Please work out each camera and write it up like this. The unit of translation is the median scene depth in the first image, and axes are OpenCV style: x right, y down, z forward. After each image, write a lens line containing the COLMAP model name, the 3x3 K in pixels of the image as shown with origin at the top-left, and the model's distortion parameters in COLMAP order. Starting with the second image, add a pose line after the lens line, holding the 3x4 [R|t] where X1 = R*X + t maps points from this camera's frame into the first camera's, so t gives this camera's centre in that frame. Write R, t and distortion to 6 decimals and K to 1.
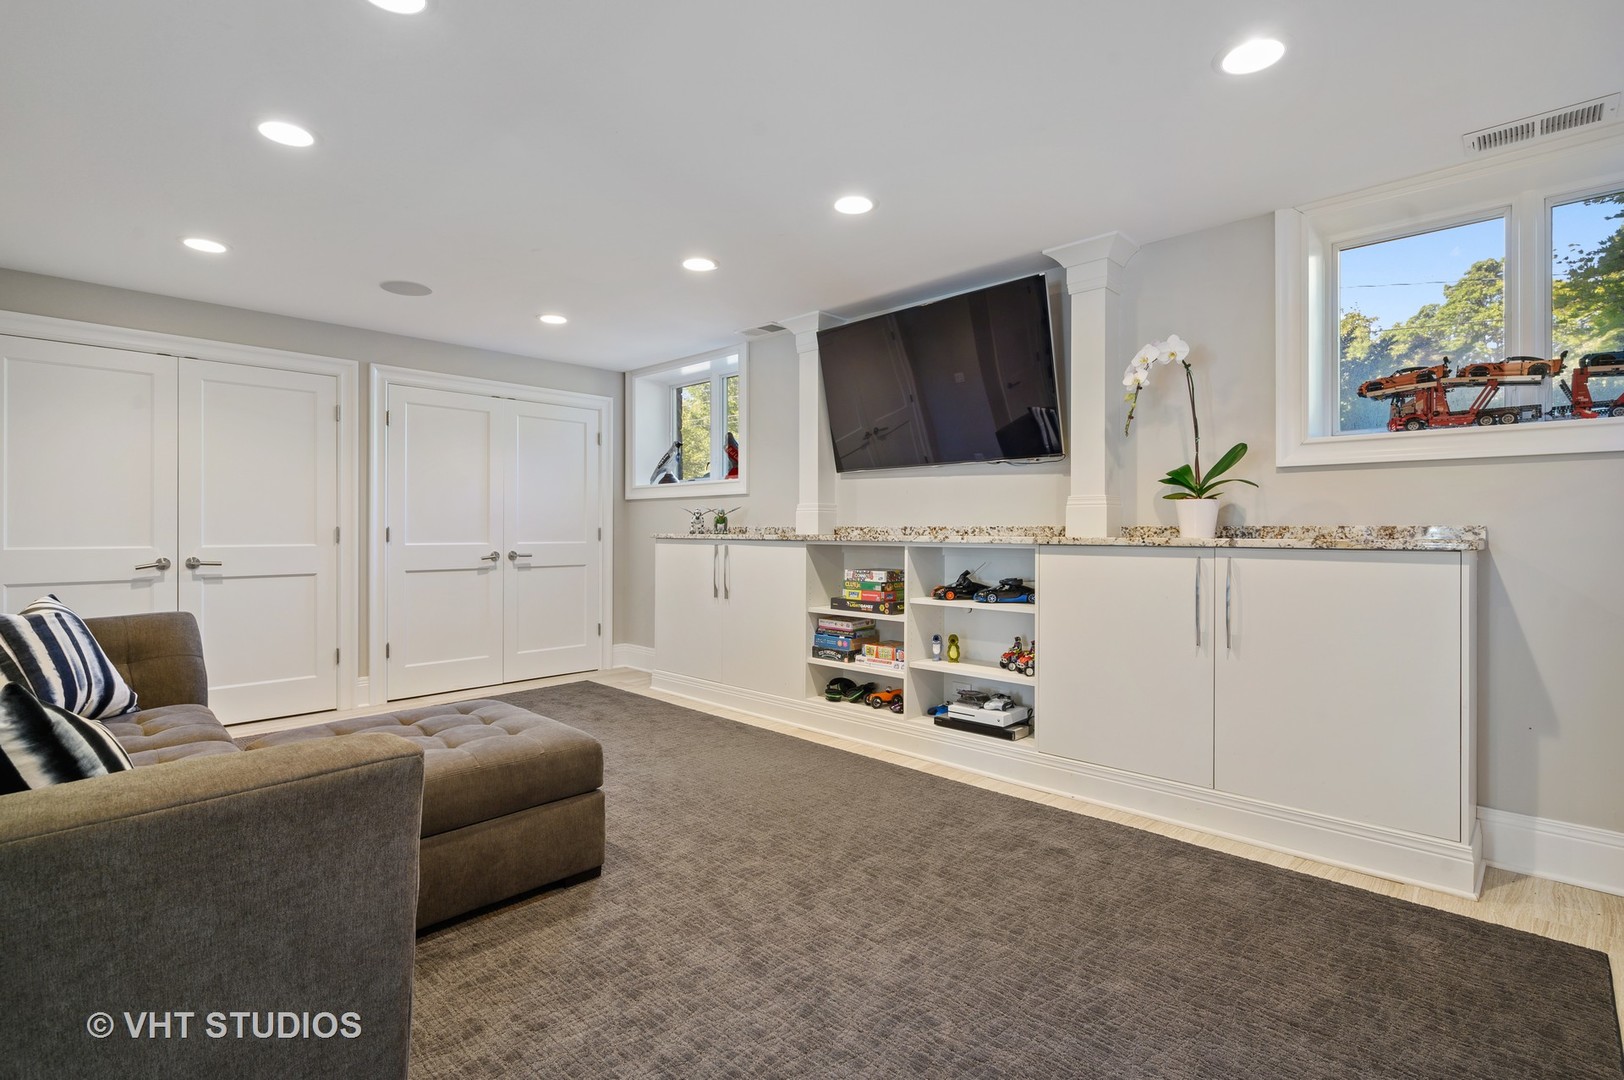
lens RADIAL K [[778.4, 0, 812.0], [0, 778.4, 540.0], [0, 0, 1]] dist [-0.000481, -0.000173]
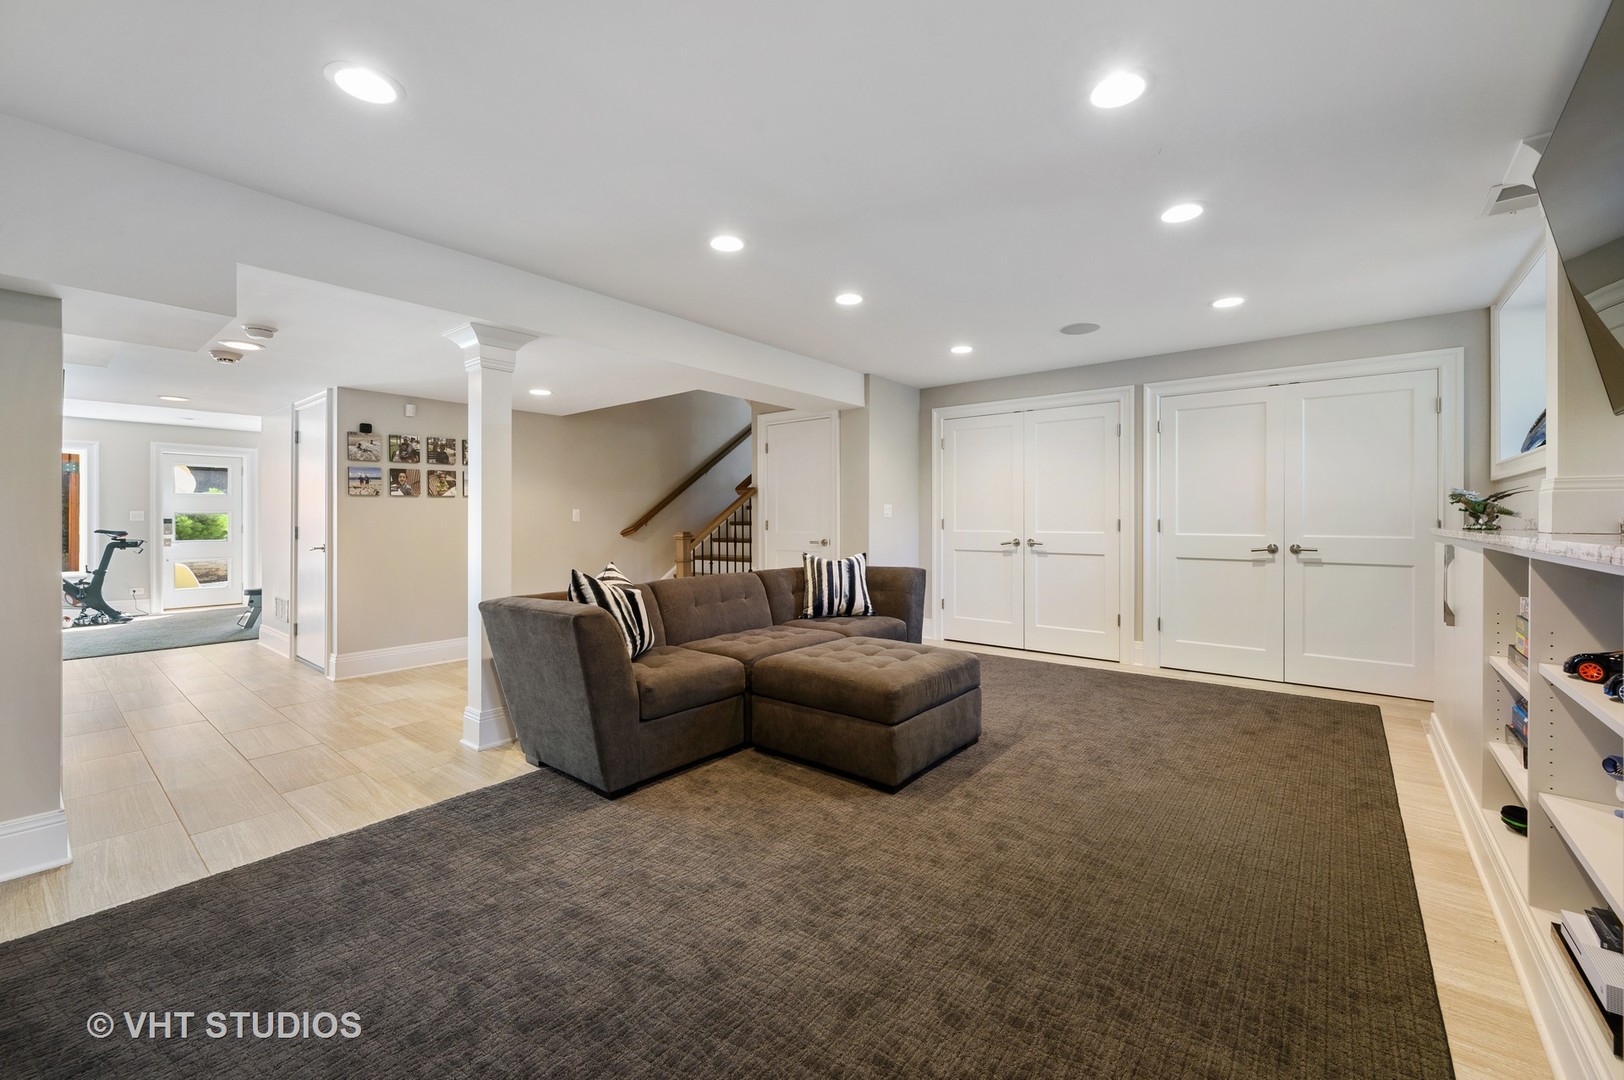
lens RADIAL K [[644.3, 0, 805.8], [0, 644.3, 519.8], [0, 0, 1]] dist [-0.000363, 0.000030]
pose [[0.080598, -0.000050, -0.996747, 0.392752], [-0.016477, 0.999863, -0.001383, -0.005359], [0.996611, 0.016535, 0.080586, 0.396950]]
